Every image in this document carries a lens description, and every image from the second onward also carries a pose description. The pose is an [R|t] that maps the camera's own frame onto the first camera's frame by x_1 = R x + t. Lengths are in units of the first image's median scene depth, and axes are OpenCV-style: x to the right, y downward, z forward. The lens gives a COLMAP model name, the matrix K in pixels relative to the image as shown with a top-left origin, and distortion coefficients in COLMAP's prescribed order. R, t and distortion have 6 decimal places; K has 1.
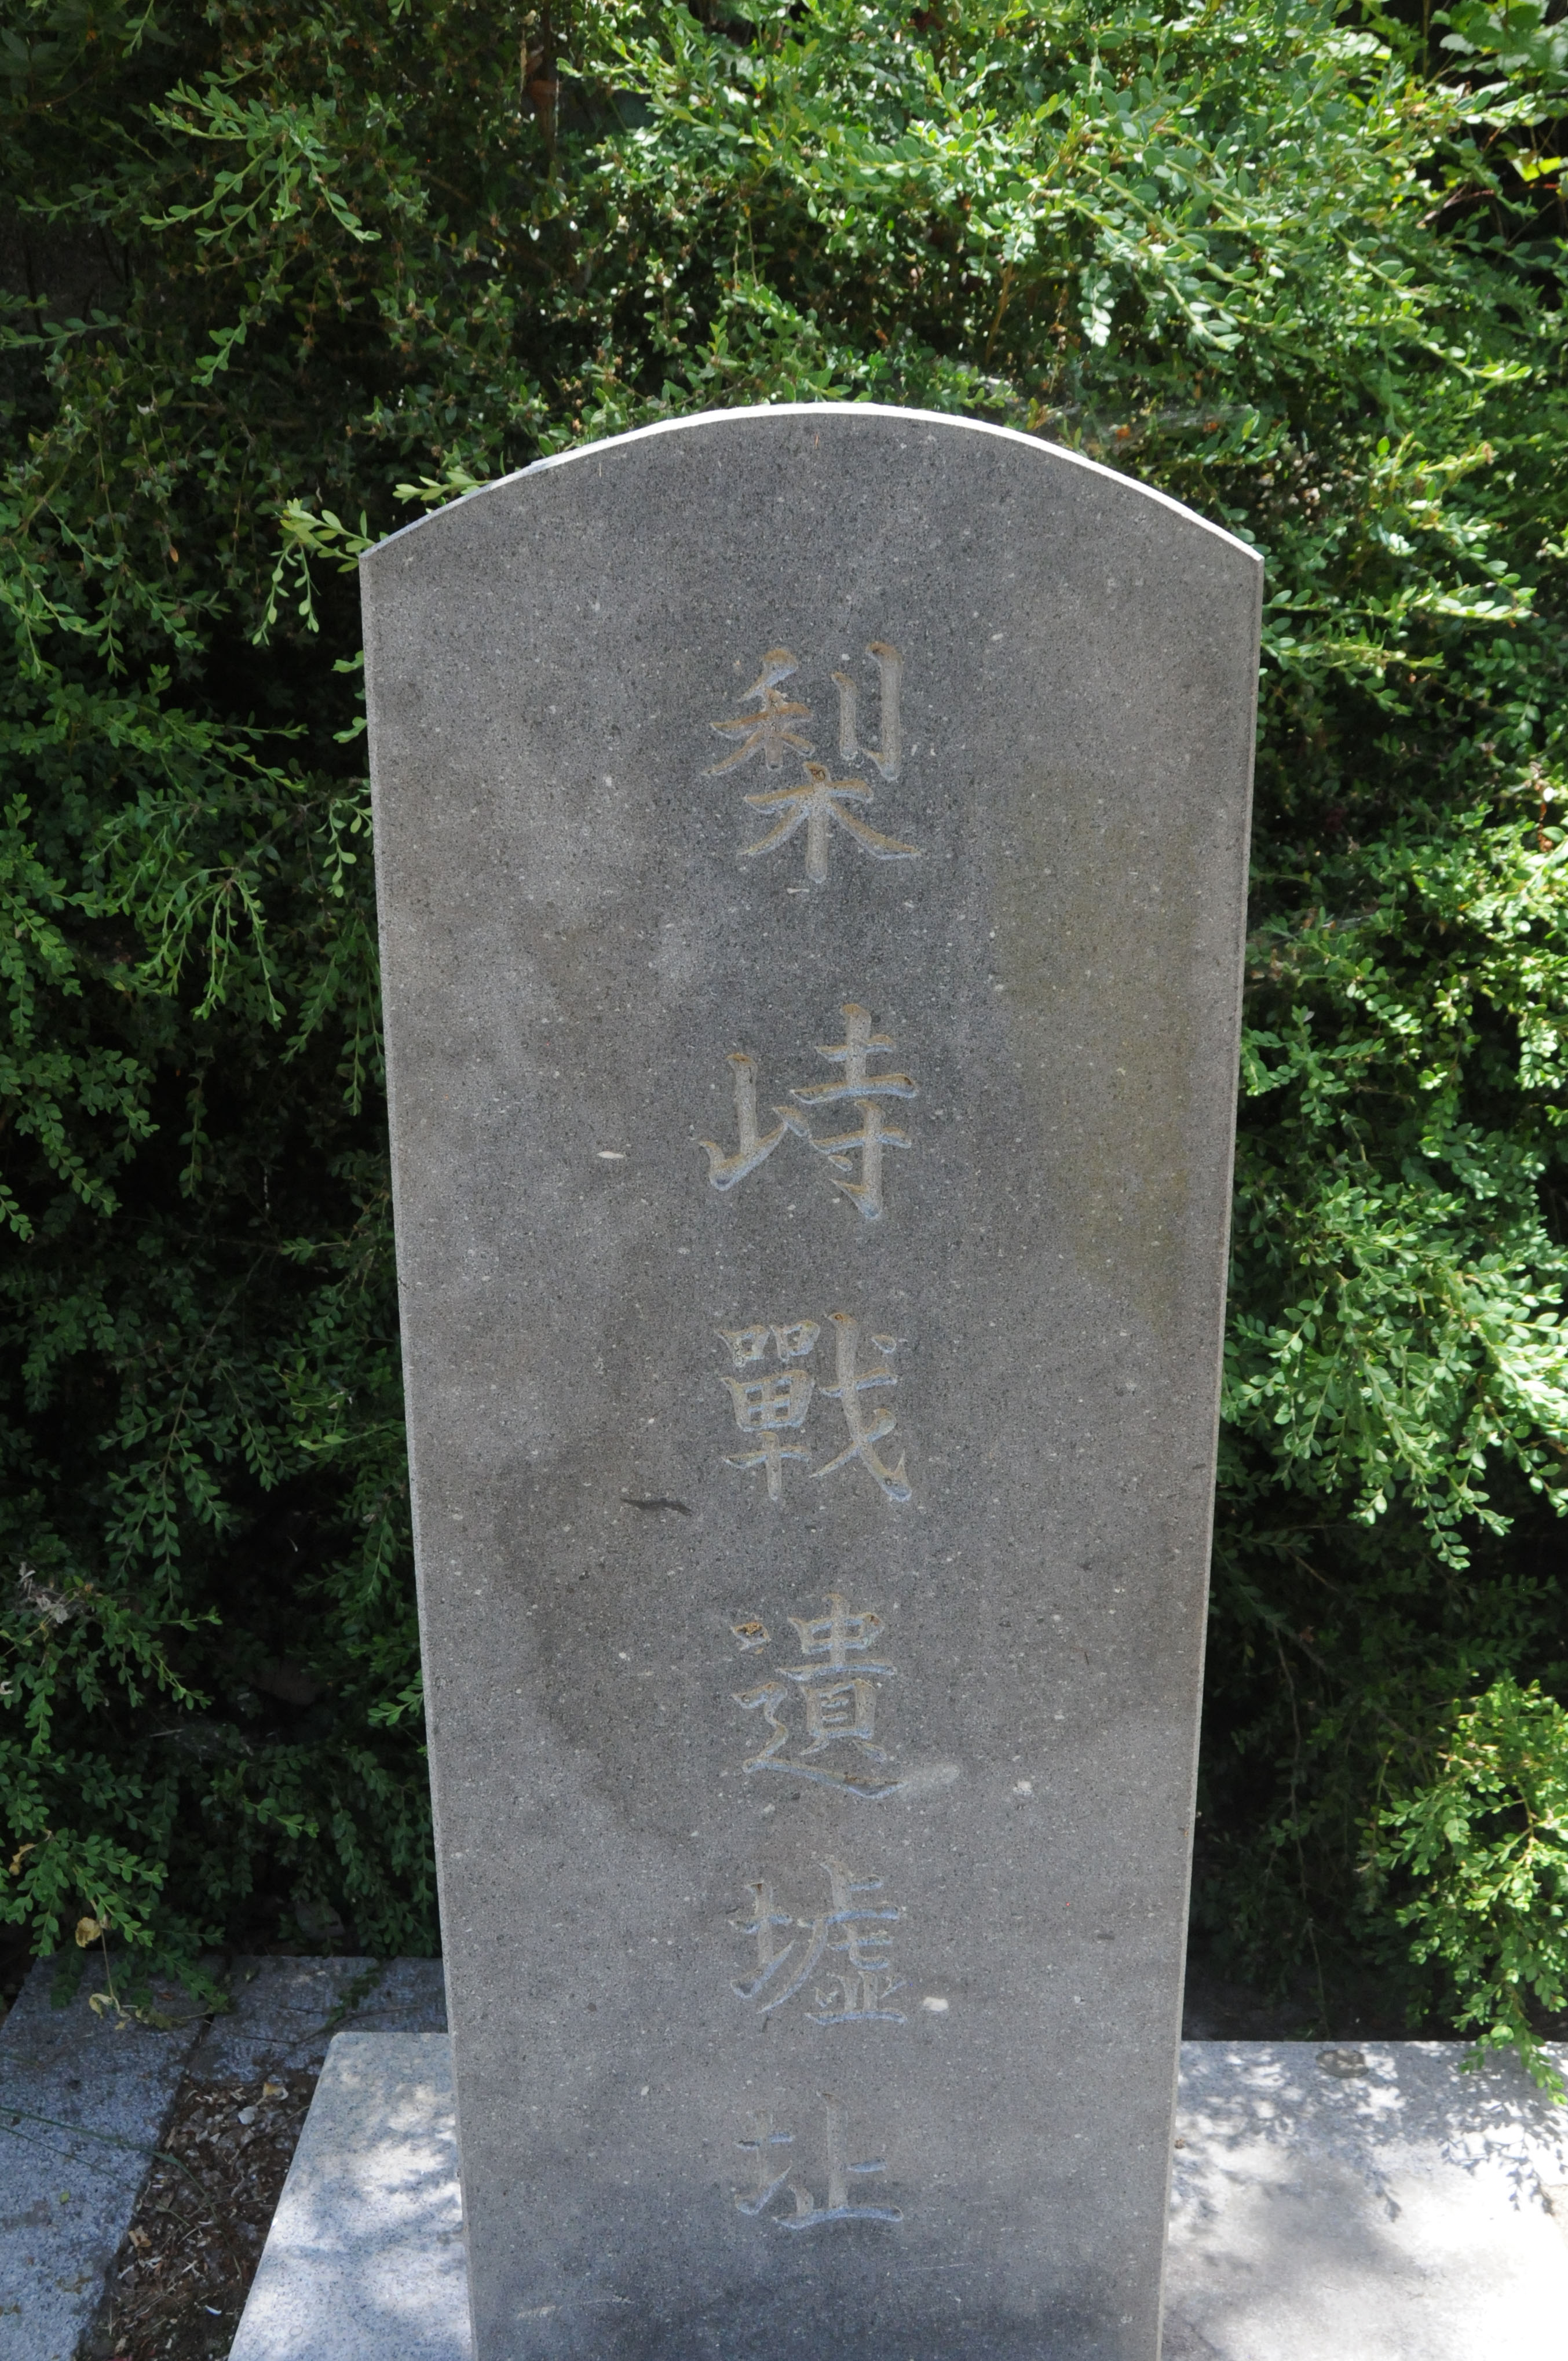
lens RADIAL K [[2216.2, 0, 784.0], [0, 2216.2, 1180.5], [0, 0, 1]] dist [-0.088304, 0.104214]
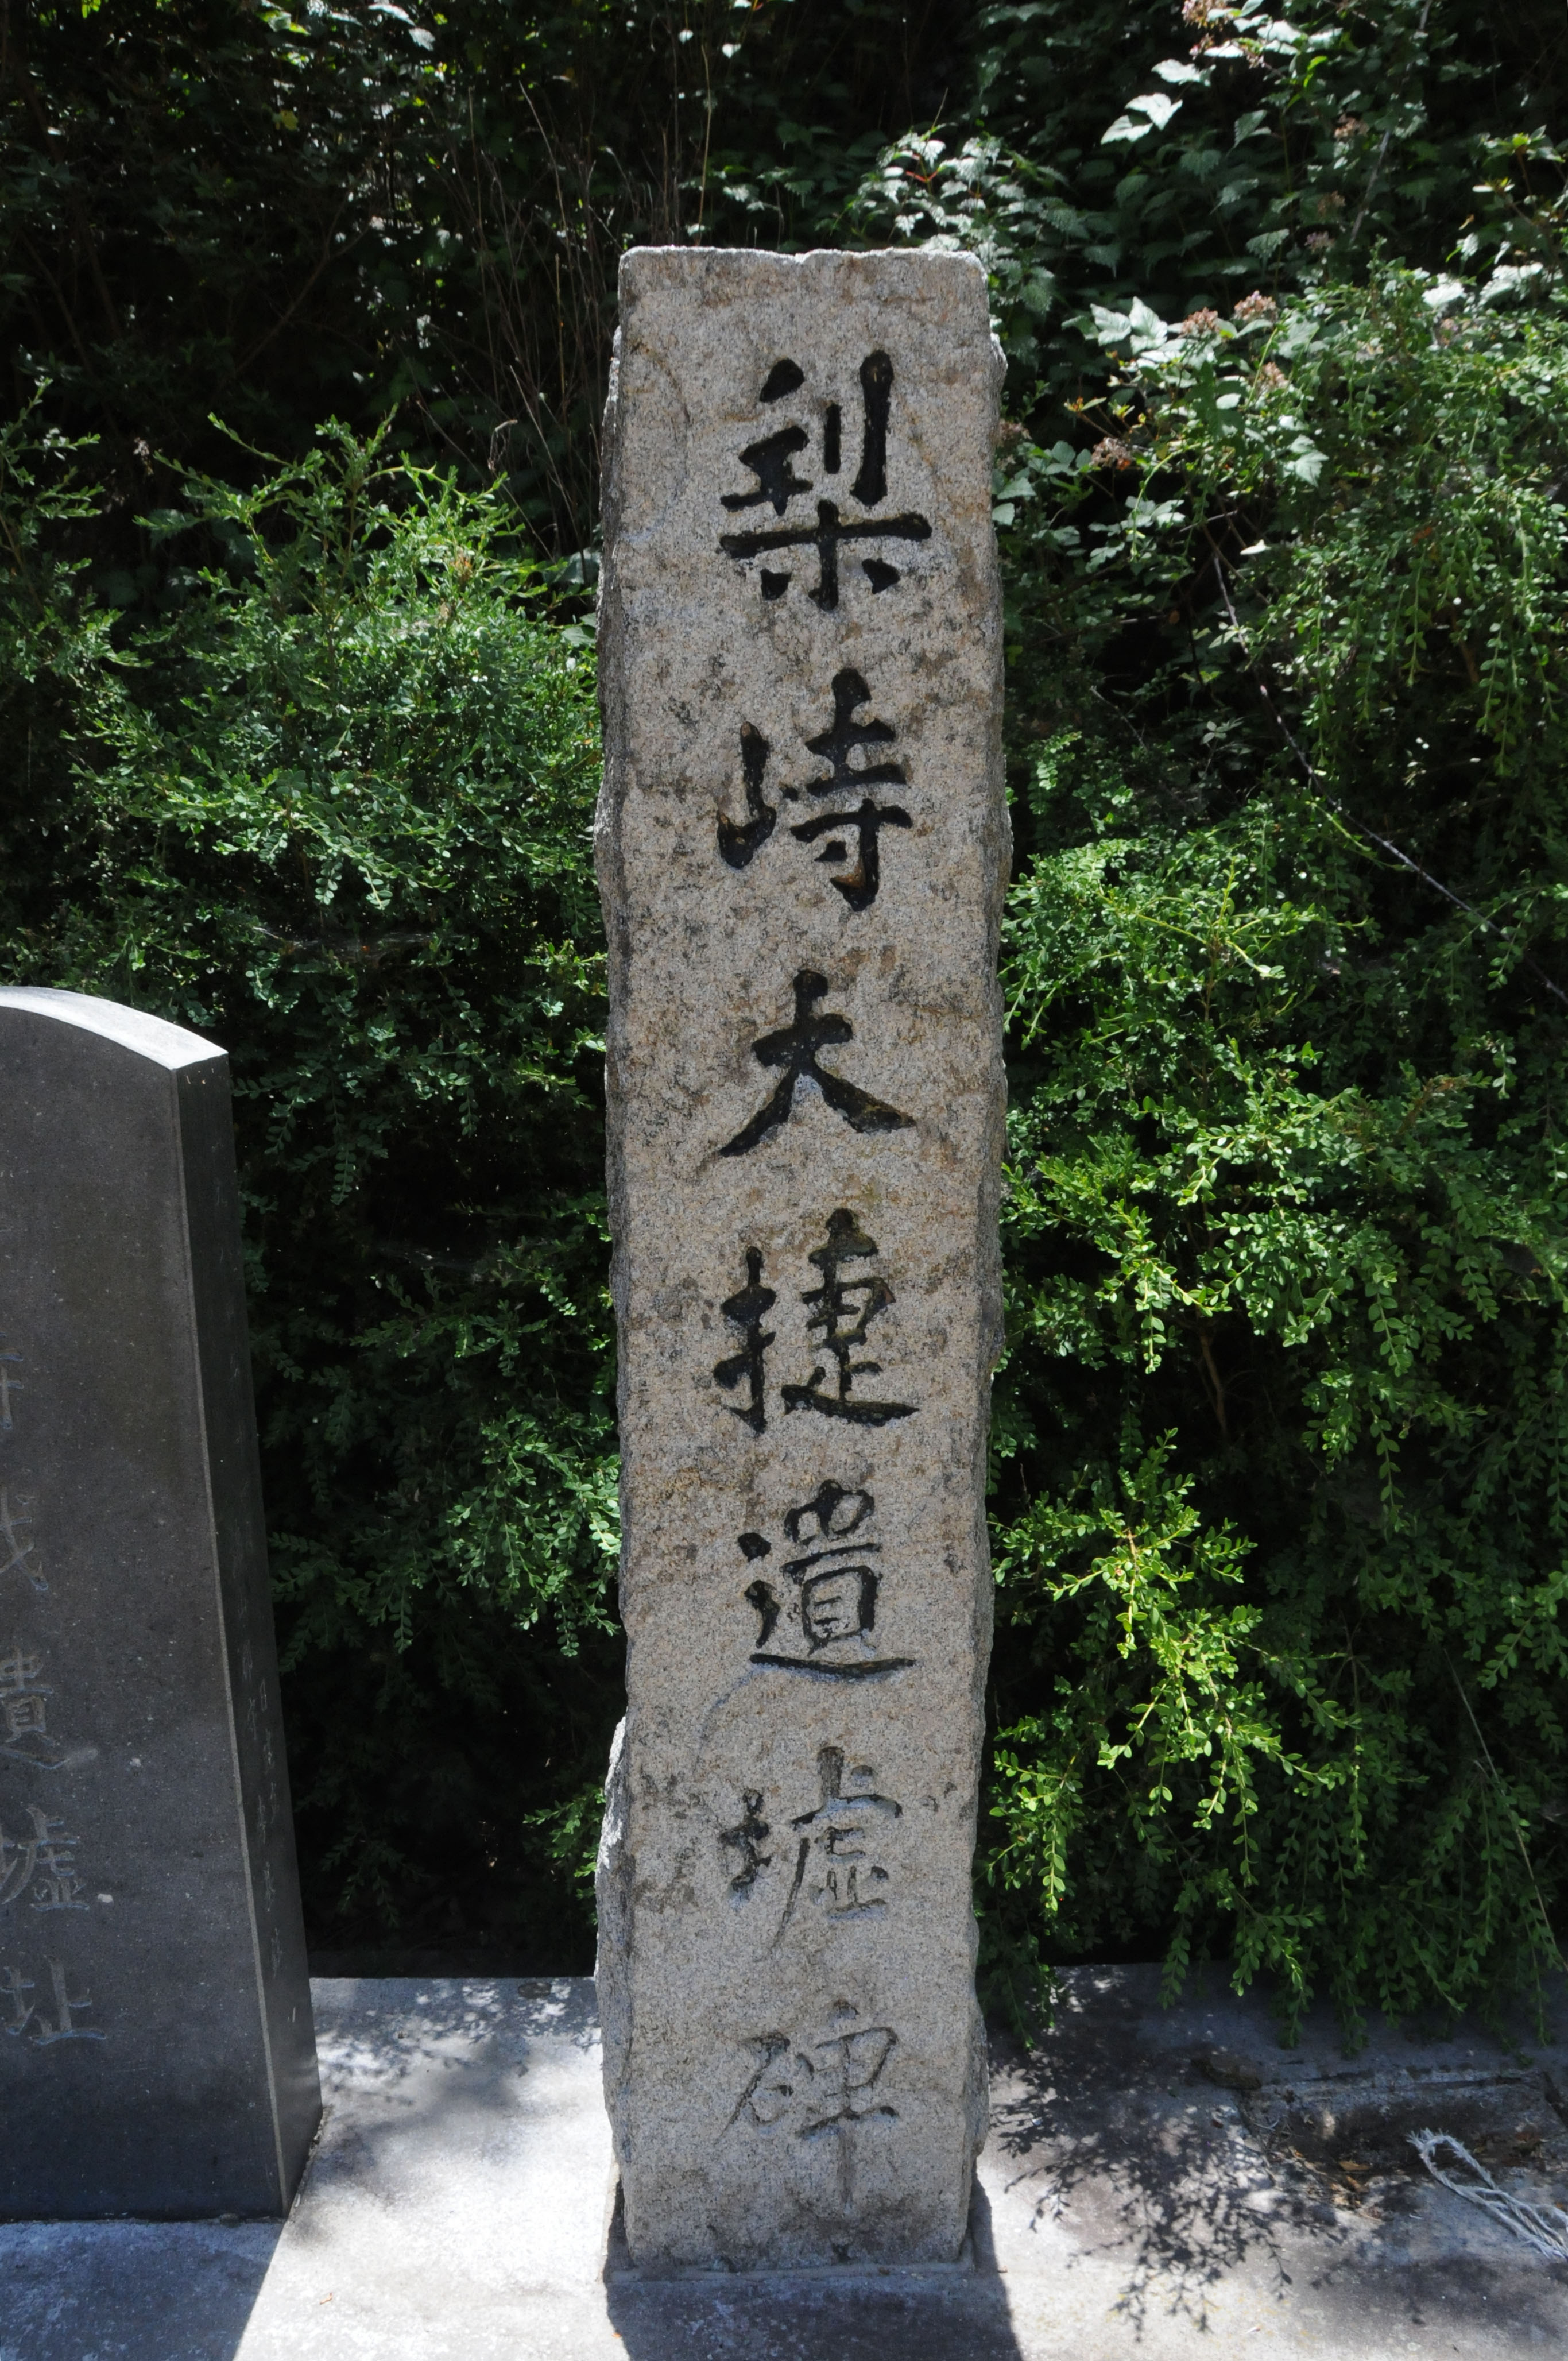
lens RADIAL K [[1839.2, 0, 784.0], [0, 1839.2, 1180.5], [0, 0, 1]] dist [-0.153281, 0.091075]
pose [[0.999110, -0.022514, 0.035675, 0.559465], [0.027235, 0.990068, -0.137927, 0.031825], [-0.032216, 0.138776, 0.989800, -0.441095]]
